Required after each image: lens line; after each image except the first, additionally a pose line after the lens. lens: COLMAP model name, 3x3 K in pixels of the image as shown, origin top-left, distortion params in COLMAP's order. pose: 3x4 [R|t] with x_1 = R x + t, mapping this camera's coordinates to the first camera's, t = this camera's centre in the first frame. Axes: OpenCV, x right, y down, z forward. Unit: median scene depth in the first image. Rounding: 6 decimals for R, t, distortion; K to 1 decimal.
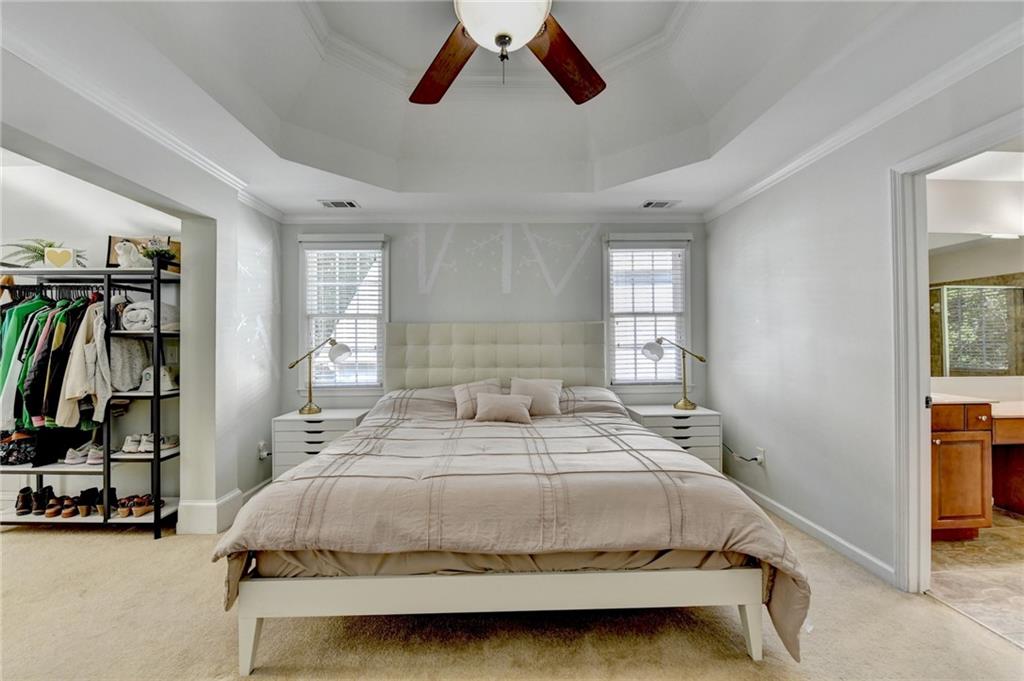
lens RADIAL K [[411.5, 0, 513.0], [0, 411.5, 341.0], [0, 0, 1]] dist [-0.015929, -0.001702]
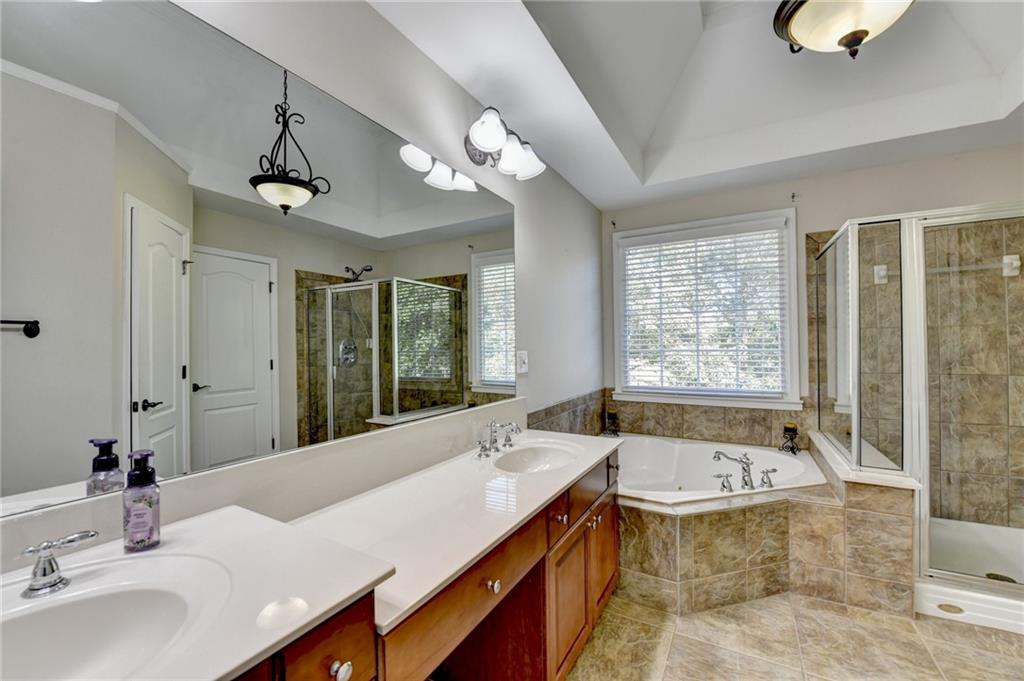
lens RADIAL K [[411.5, 0, 506.0], [0, 411.5, 341.5], [0, 0, 1]] dist [-0.015929, -0.001702]
pose [[0.529364, 0.008995, 0.848347, 0.679041], [-0.001724, 0.999953, -0.009527, -0.006723], [-0.848393, 0.003581, 0.529355, 0.524892]]
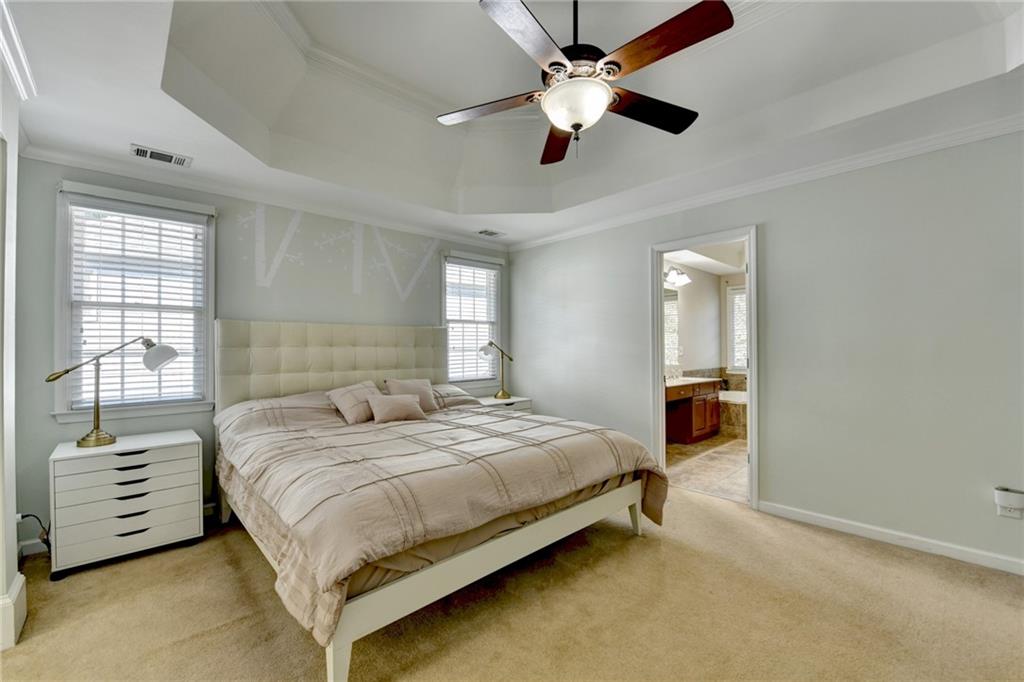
lens RADIAL K [[413.2, 0, 503.3], [0, 413.2, 345.8], [0, 0, 1]] dist [-0.008444, -0.000472]
pose [[0.760000, 0.006294, 0.649893, -0.413726], [-0.006945, 0.999975, -0.001563, 0.005524], [-0.649886, -0.003325, 0.760024, 0.032110]]
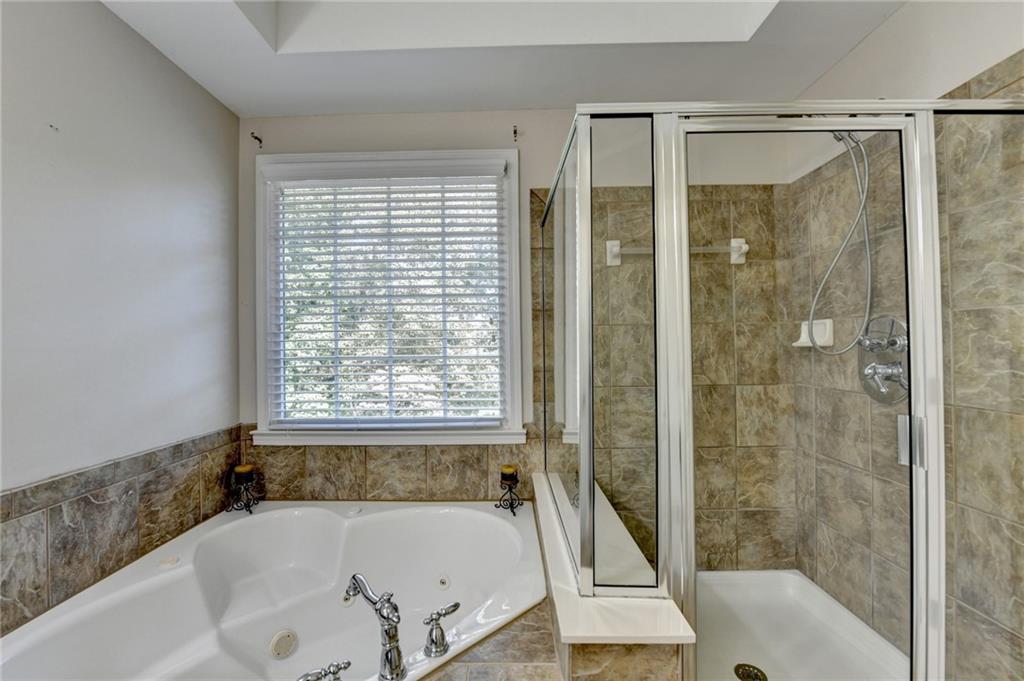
lens RADIAL K [[411.5, 0, 510.5], [0, 411.5, 341.9], [0, 0, 1]] dist [-0.015929, -0.001702]
pose [[0.031610, 0.018370, 0.999331, 1.112310], [0.002190, 0.999827, -0.018449, -0.007258], [-0.999498, 0.002772, 0.031564, 0.457166]]
